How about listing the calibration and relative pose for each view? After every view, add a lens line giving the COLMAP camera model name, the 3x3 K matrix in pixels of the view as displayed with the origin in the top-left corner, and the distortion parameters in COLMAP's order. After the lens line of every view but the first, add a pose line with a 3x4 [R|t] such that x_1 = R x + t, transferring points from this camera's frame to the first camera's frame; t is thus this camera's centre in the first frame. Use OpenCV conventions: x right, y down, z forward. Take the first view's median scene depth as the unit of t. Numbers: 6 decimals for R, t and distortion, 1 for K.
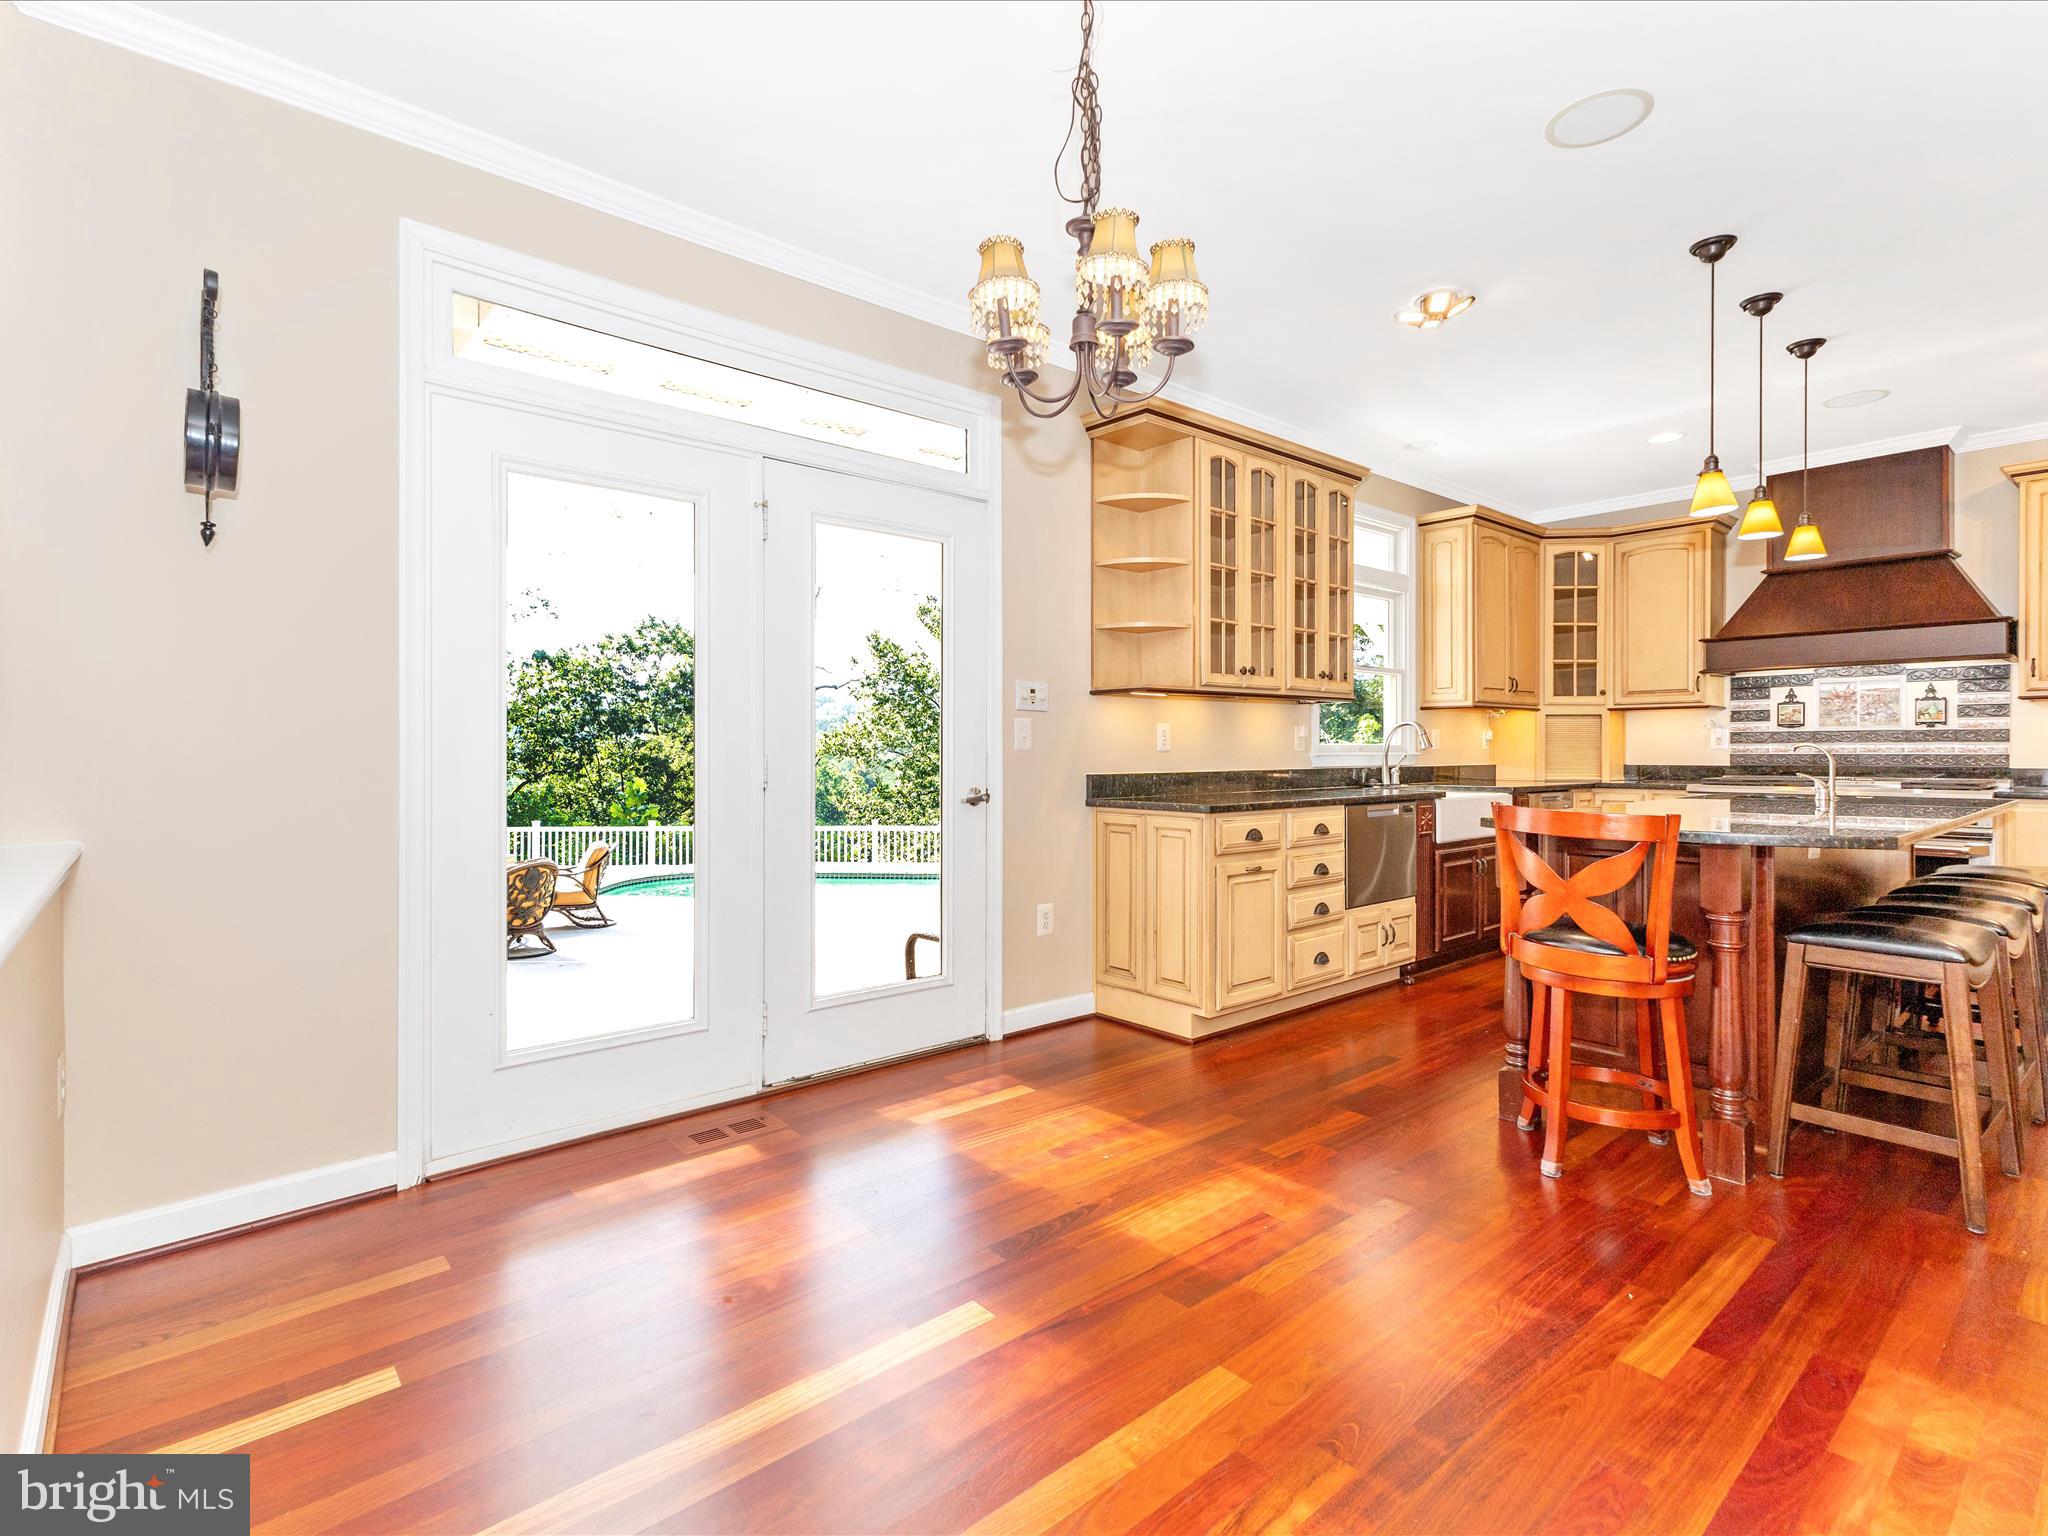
lens RADIAL K [[1004.7, 0, 1037.1], [0, 1004.7, 755.6], [0, 0, 1]] dist [0.006634, 0.001294]
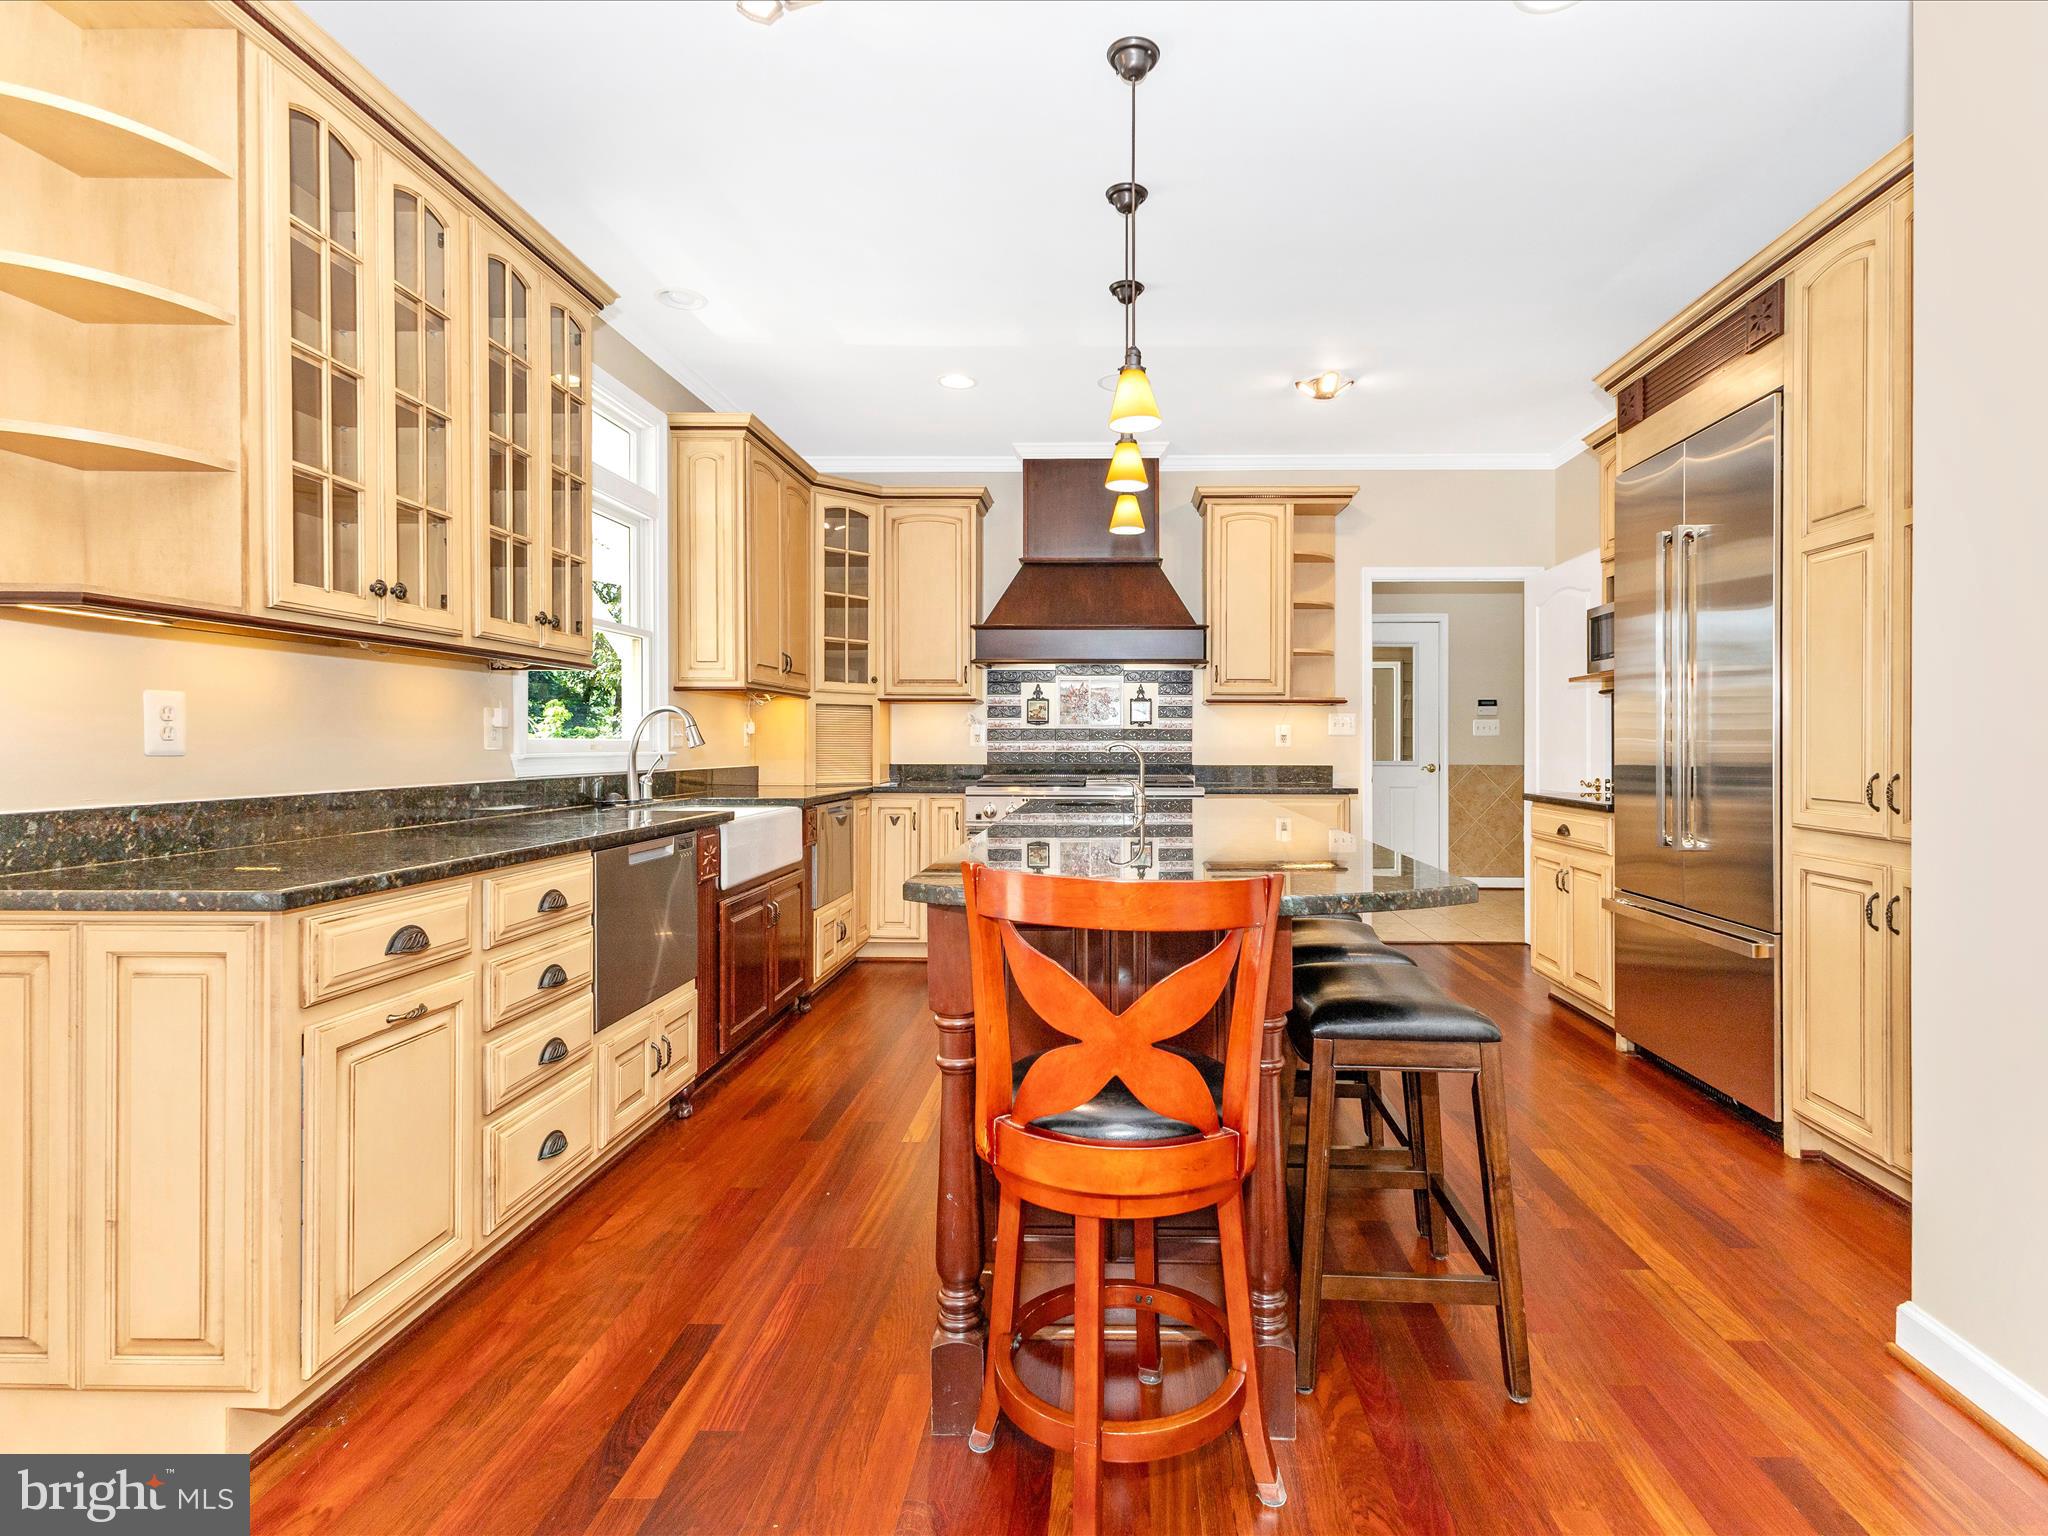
lens RADIAL K [[1004.7, 0, 1037.1], [0, 1004.7, 755.6], [0, 0, 1]] dist [0.006634, 0.001294]
pose [[0.710101, -0.005212, 0.704081, 0.080310], [-0.000507, 0.999969, 0.007914, -0.006951], [-0.704100, -0.005977, 0.710076, 0.392026]]
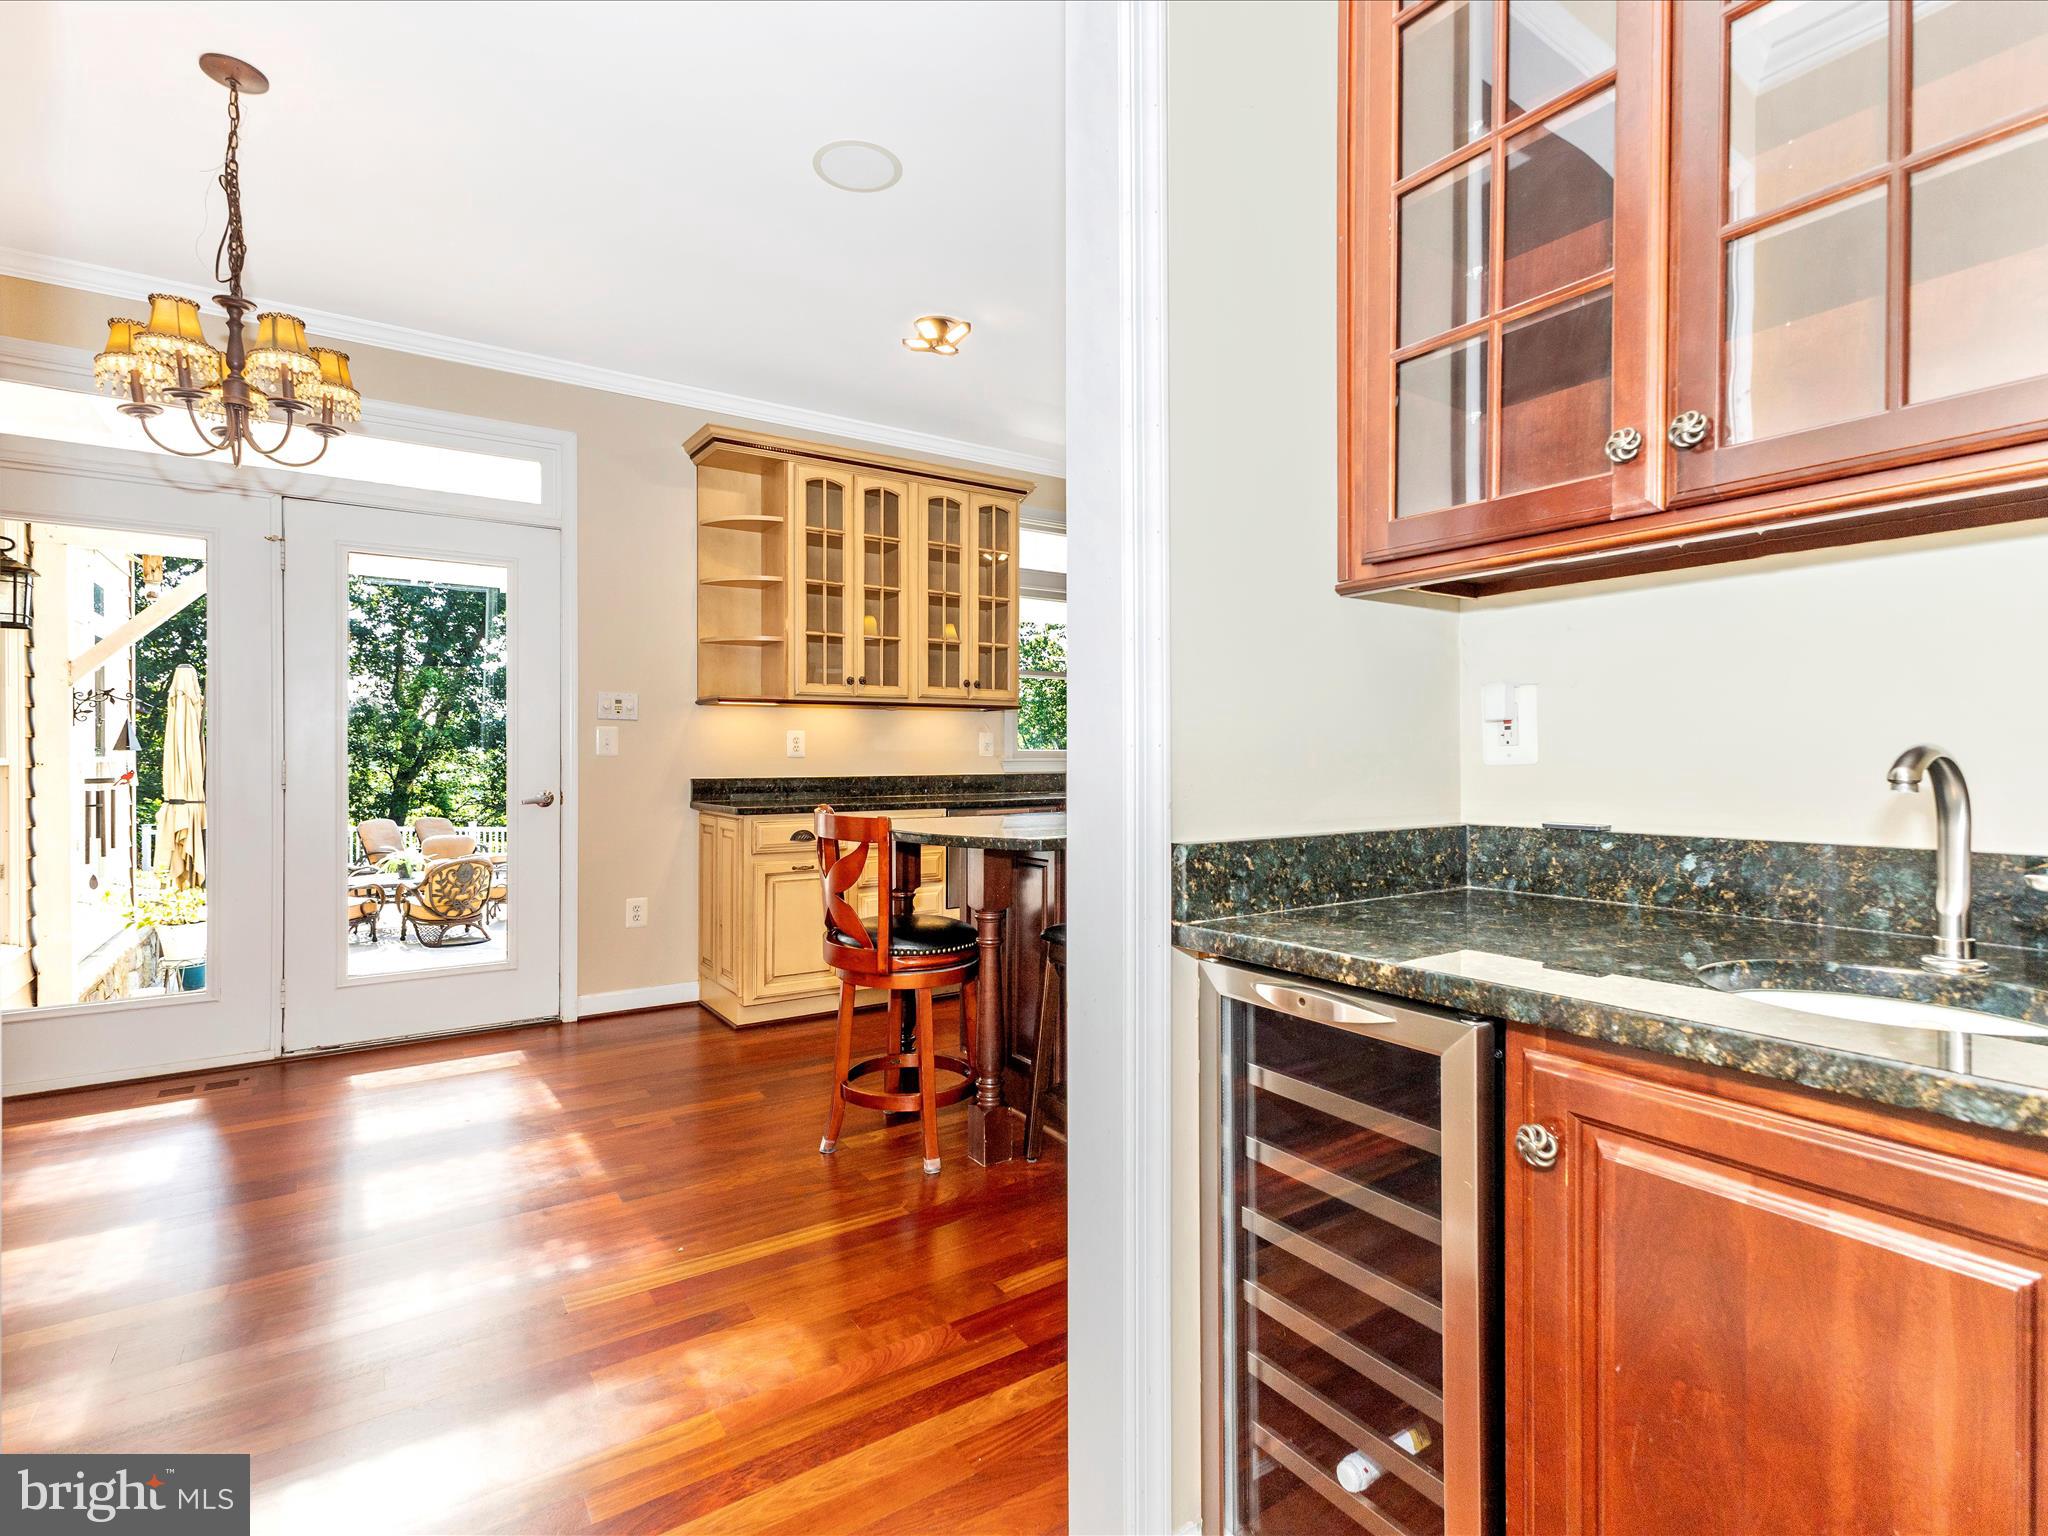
lens RADIAL K [[999.7, 0, 1024.0], [0, 999.7, 768.0], [0, 0, 1]] dist [0.000551, 0.000207]
pose [[0.993663, 0.002024, -0.112379, 0.459666], [-0.001292, 0.999977, 0.006590, 0.000077], [0.112390, -0.006403, 0.993644, -0.017869]]
